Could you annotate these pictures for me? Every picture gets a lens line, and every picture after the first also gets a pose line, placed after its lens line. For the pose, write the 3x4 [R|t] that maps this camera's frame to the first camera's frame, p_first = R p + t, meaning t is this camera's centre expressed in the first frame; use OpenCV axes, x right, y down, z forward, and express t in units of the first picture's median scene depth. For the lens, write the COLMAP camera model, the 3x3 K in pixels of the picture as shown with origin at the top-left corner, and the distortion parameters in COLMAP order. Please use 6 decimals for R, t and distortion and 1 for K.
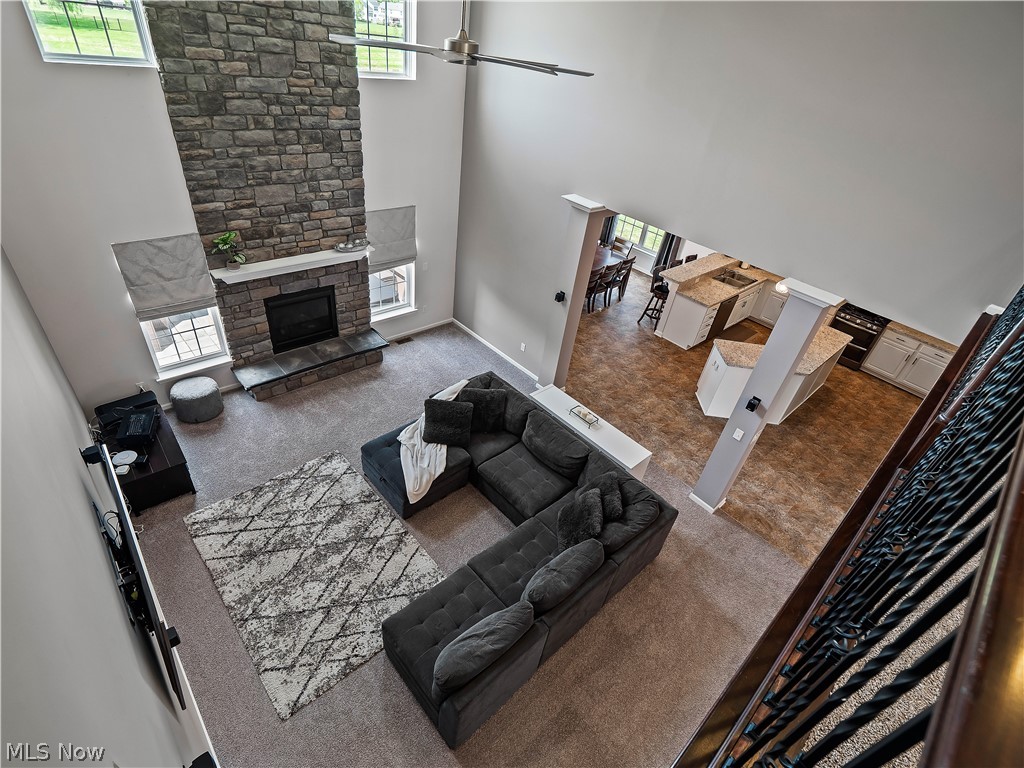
lens RADIAL K [[500.4, 0, 510.4], [0, 500.4, 381.2], [0, 0, 1]] dist [-0.000156, -0.003474]
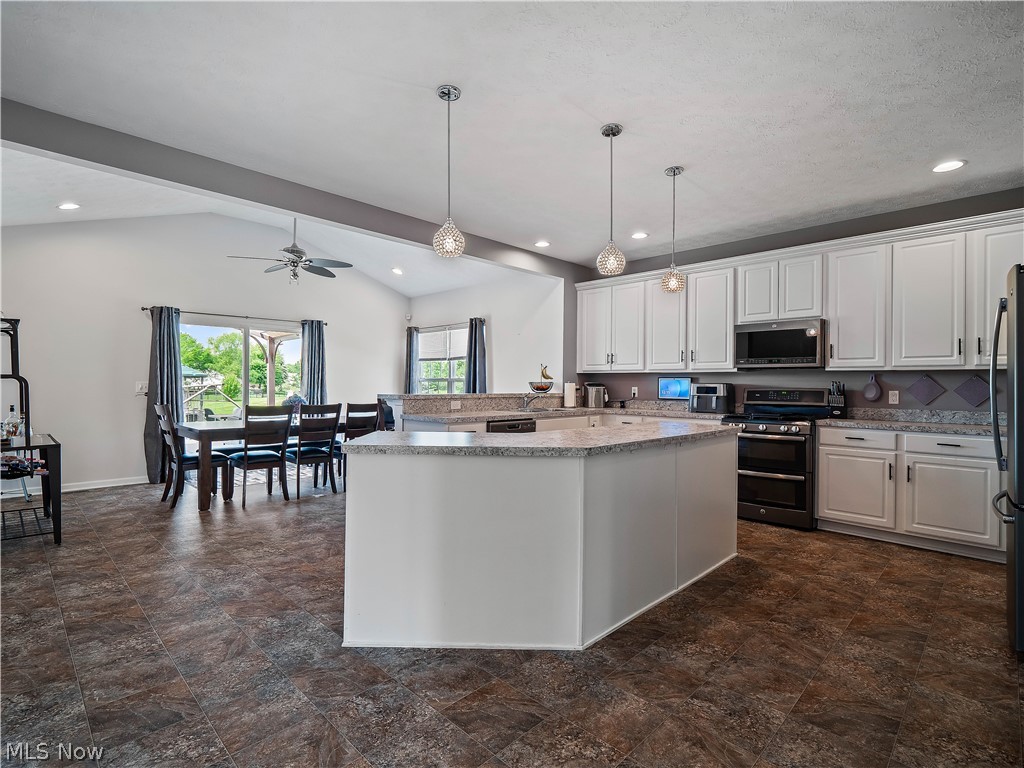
lens RADIAL K [[500.4, 0, 505.3], [0, 500.4, 379.5], [0, 0, 1]] dist [-0.000156, -0.003474]
pose [[0.992764, -0.111277, 0.045134, 0.673473], [0.116539, 0.802202, -0.585569, 0.176511], [0.028954, 0.586592, 0.809365, 0.883087]]
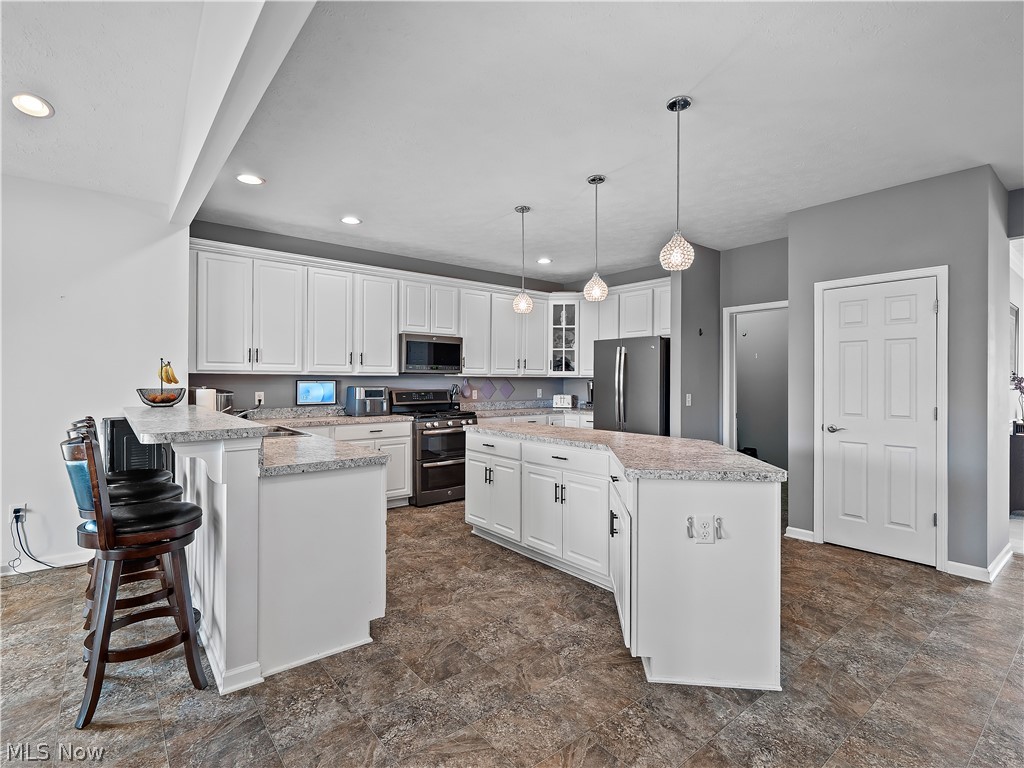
lens RADIAL K [[500.4, 0, 508.3], [0, 500.4, 386.2], [0, 0, 1]] dist [-0.000156, -0.003474]
pose [[0.059572, -0.130908, 0.989603, 0.152117], [0.584934, 0.807909, 0.071661, -0.252166], [-0.808890, 0.574583, 0.124701, 1.341334]]
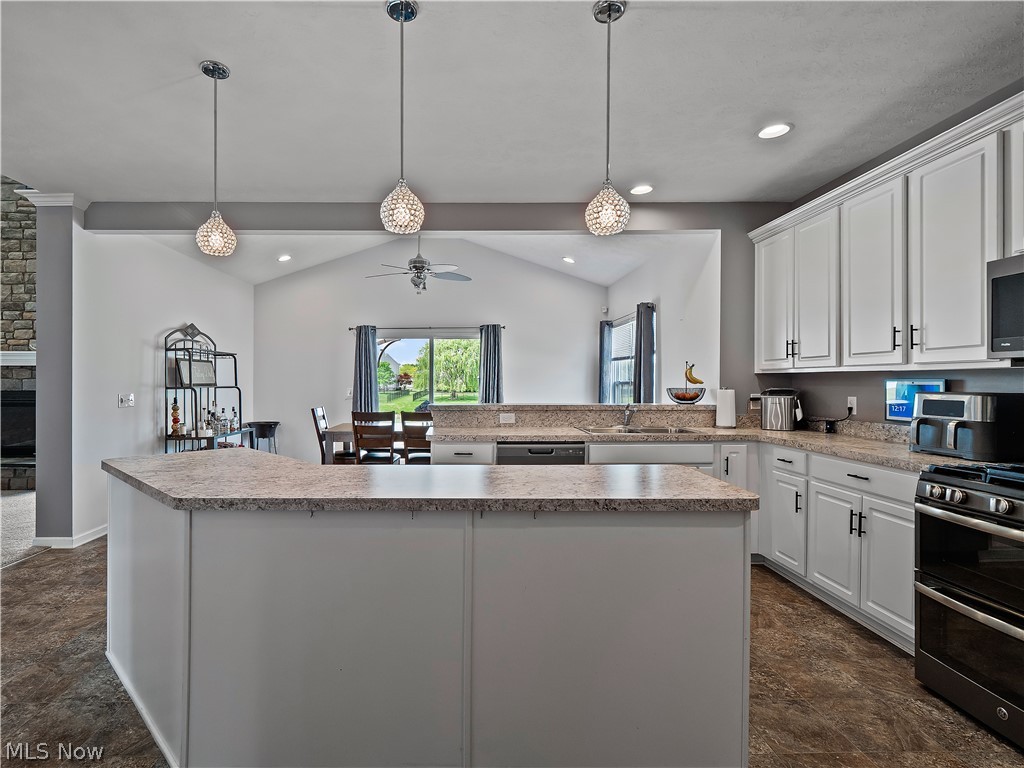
lens RADIAL K [[500.4, 0, 475.2], [0, 500.4, 385.4], [0, 0, 1]] dist [-0.000156, -0.003474]
pose [[0.751095, -0.114987, -0.650103, 1.070674], [-0.306584, 0.811347, -0.497717, 0.015225], [0.584690, 0.573144, 0.574146, 1.161604]]
